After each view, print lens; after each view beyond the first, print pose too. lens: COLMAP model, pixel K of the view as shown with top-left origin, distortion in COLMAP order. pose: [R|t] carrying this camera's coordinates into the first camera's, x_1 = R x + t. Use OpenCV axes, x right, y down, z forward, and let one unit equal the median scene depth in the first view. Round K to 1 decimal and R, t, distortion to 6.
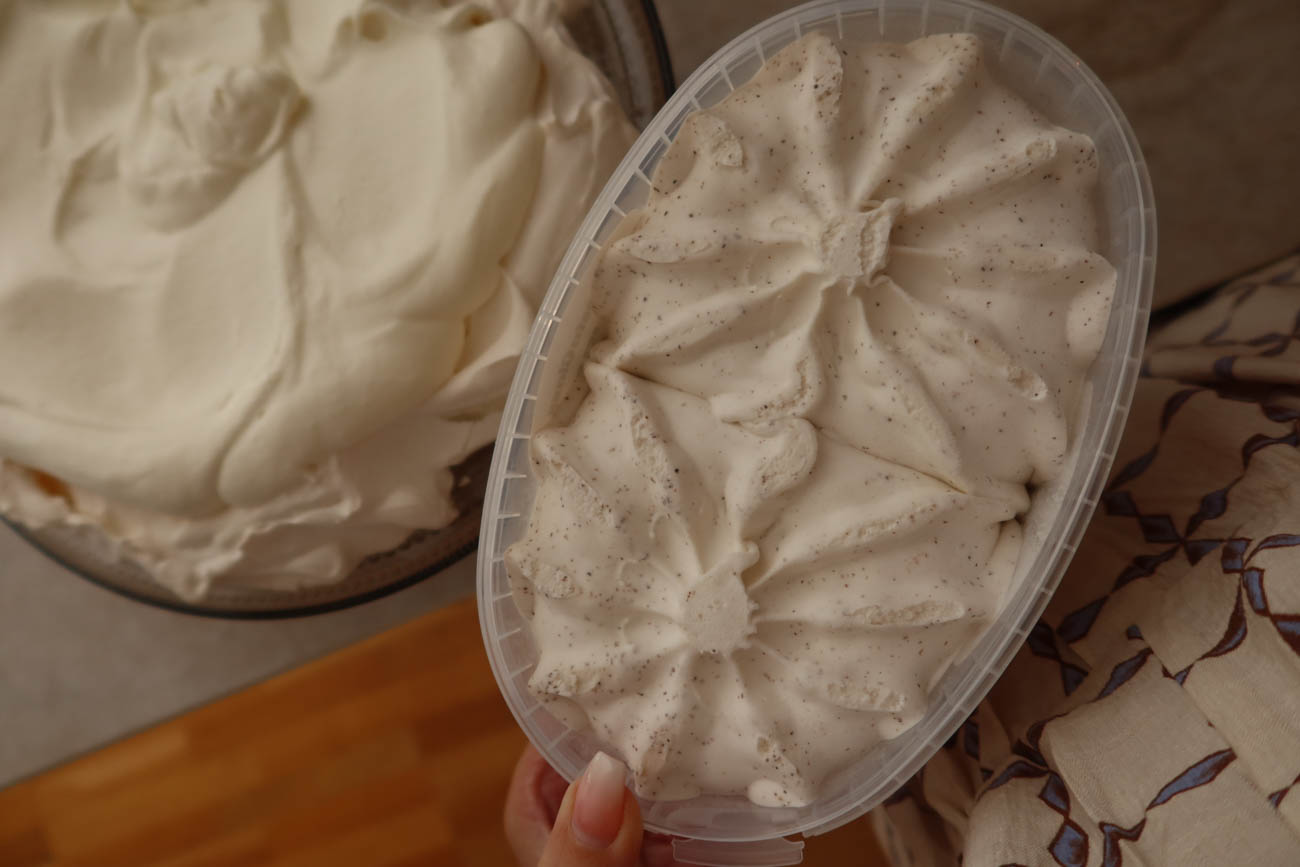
lens RADIAL K [[883.9, 0, 650.0], [0, 883.9, 432.2], [0, 0, 1]] dist [-0.012321, -0.005216]
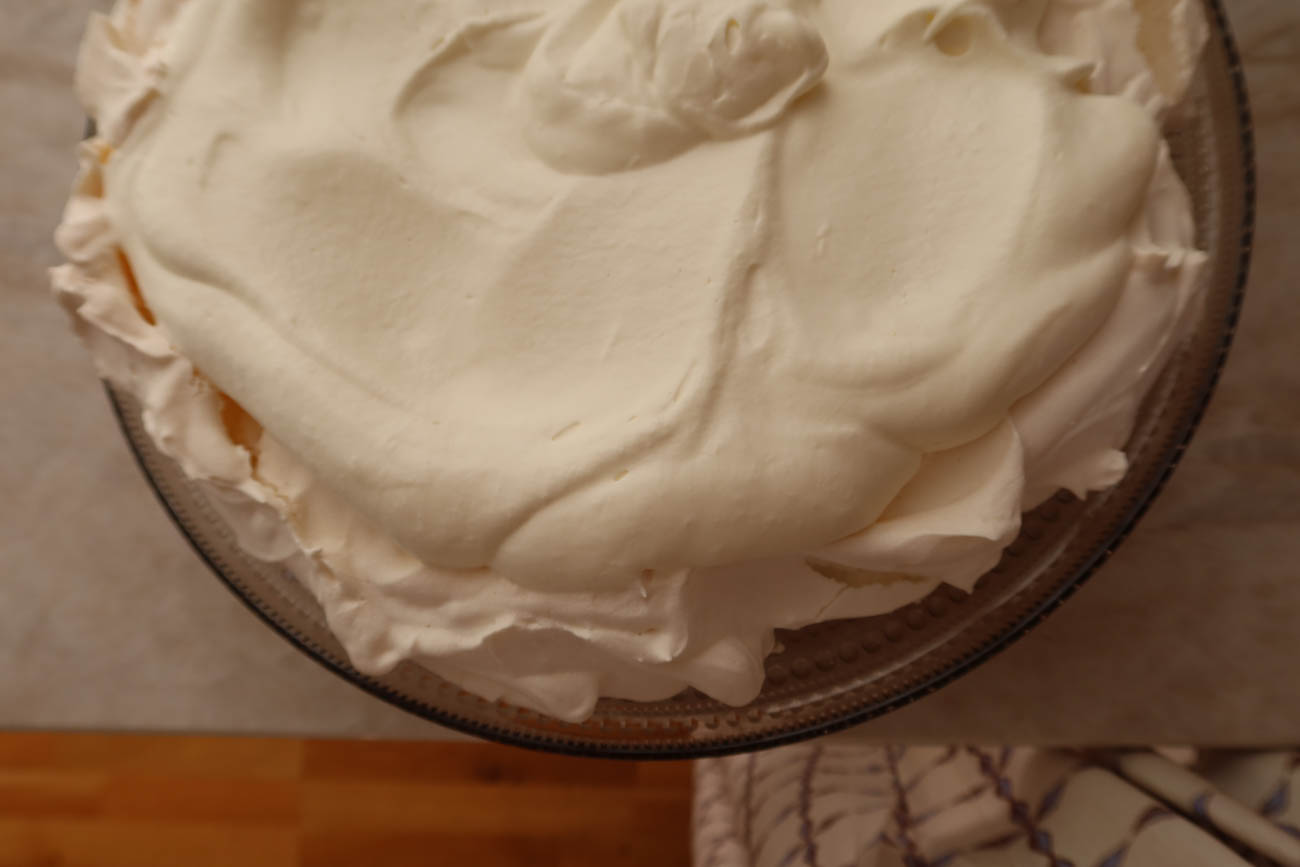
lens RADIAL K [[883.9, 0, 653.2], [0, 883.9, 433.5], [0, 0, 1]] dist [-0.012321, -0.005216]
pose [[0.918737, 0.394397, 0.019341, -0.418613], [-0.390805, 0.915195, -0.098437, 0.006848], [-0.056524, 0.082879, 0.994955, 0.316813]]
